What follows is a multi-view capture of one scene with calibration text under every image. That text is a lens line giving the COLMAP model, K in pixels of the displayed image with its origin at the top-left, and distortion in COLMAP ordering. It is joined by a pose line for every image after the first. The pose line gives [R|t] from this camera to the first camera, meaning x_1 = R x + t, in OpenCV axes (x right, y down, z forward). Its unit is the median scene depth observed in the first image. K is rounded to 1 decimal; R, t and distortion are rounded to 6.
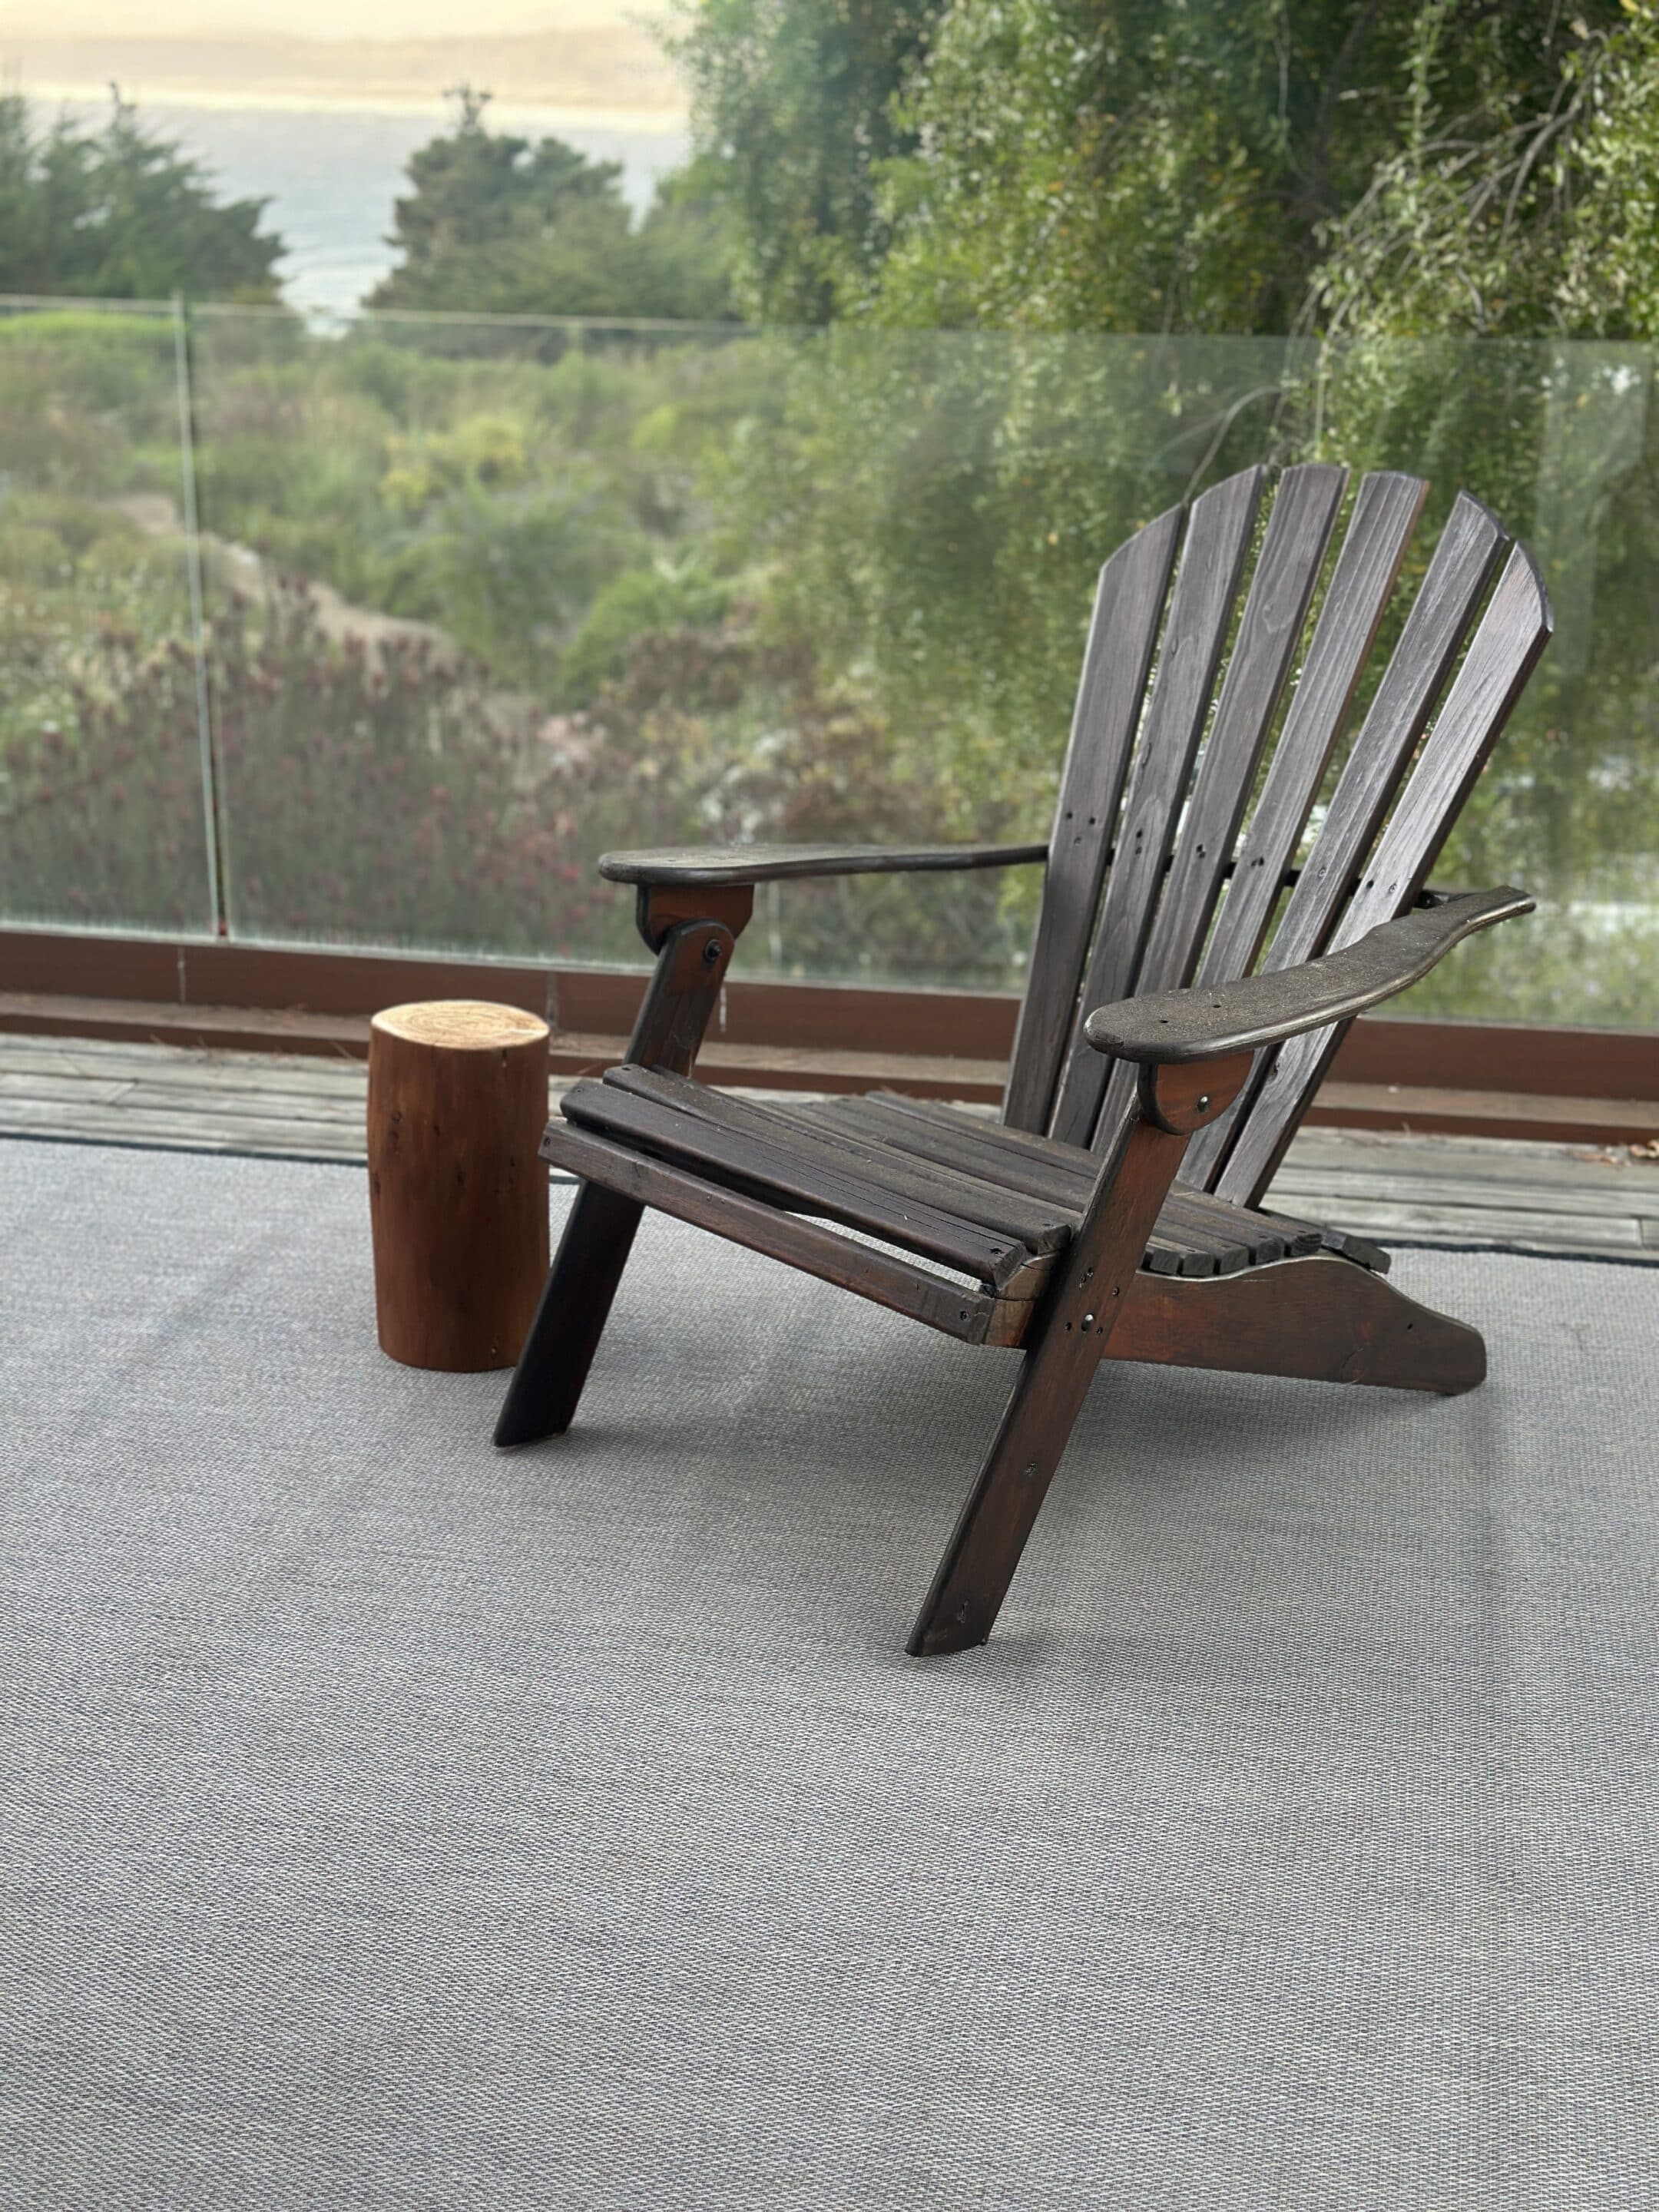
lens RADIAL K [[3089.5, 0, 831.3], [0, 3089.5, 1104.8], [0, 0, 1]] dist [0.008263, 0.000000]
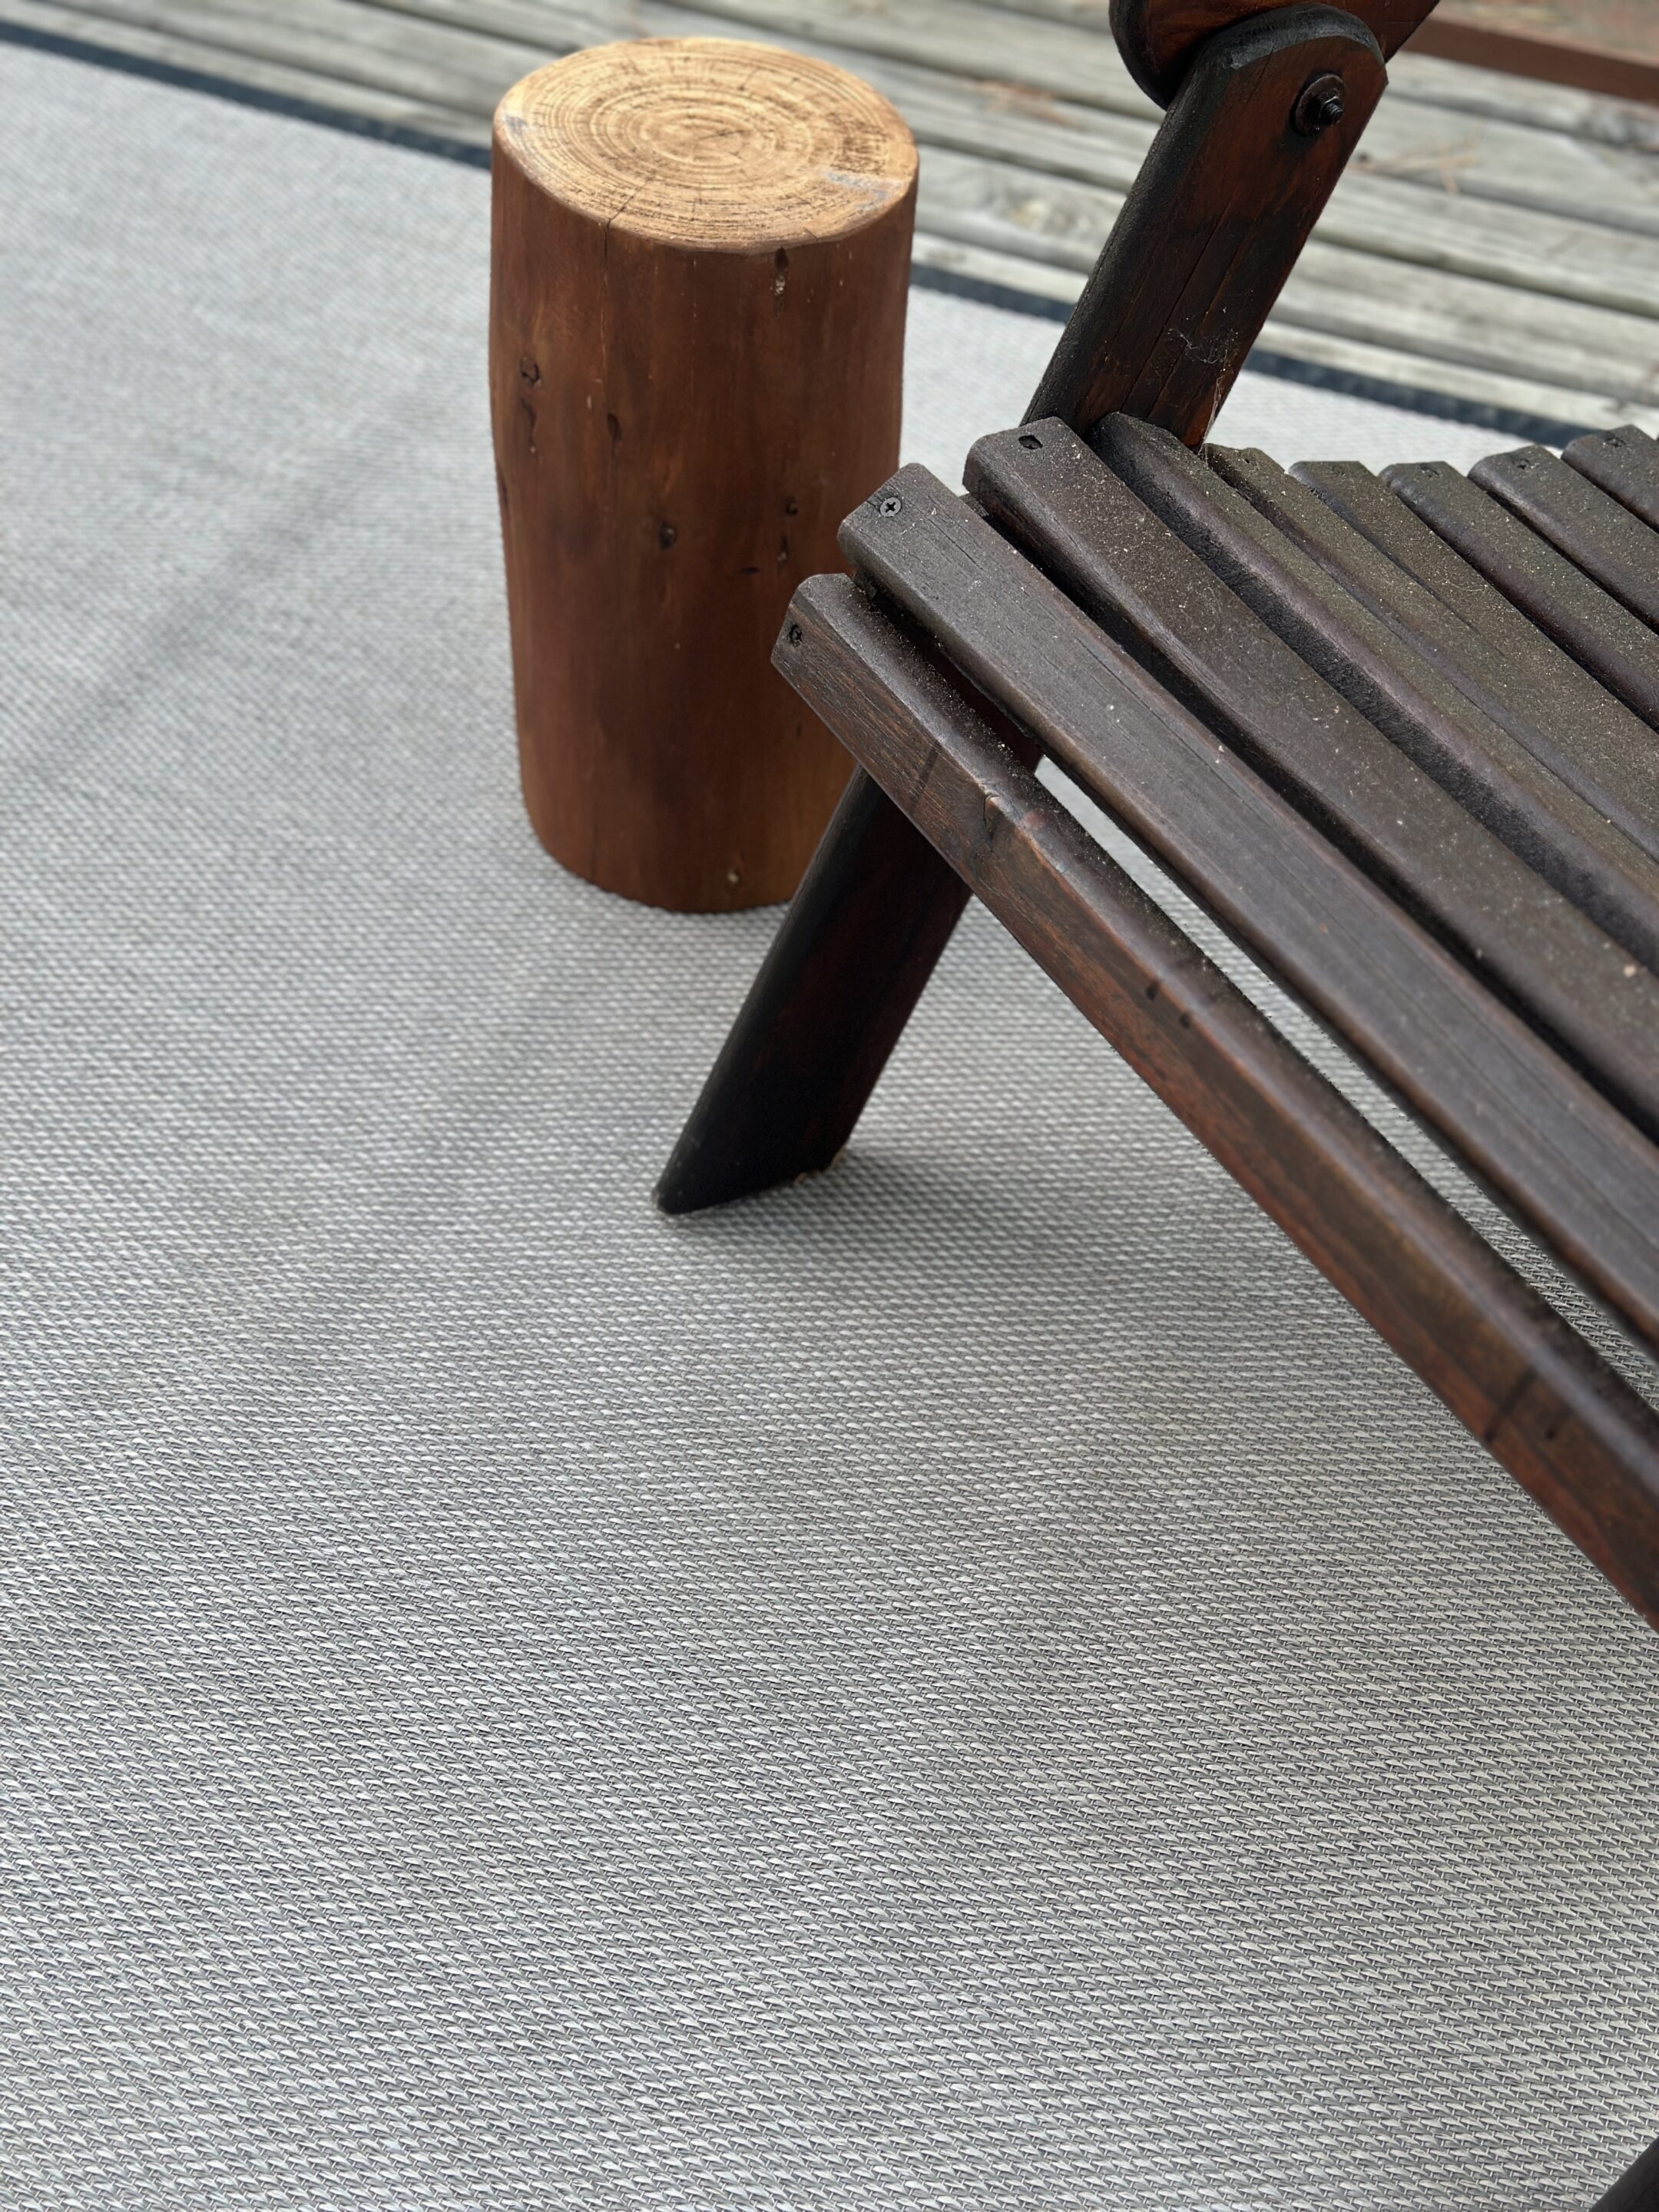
lens RADIAL K [[3089.5, 0, 822.1], [0, 3089.5, 1107.0], [0, 0, 1]] dist [0.008263, 0.000000]
pose [[0.968612, 0.175697, -0.175847, -0.009568], [-0.074082, 0.879294, 0.470482, -0.105058], [0.237284, -0.442687, 0.864711, 0.574093]]
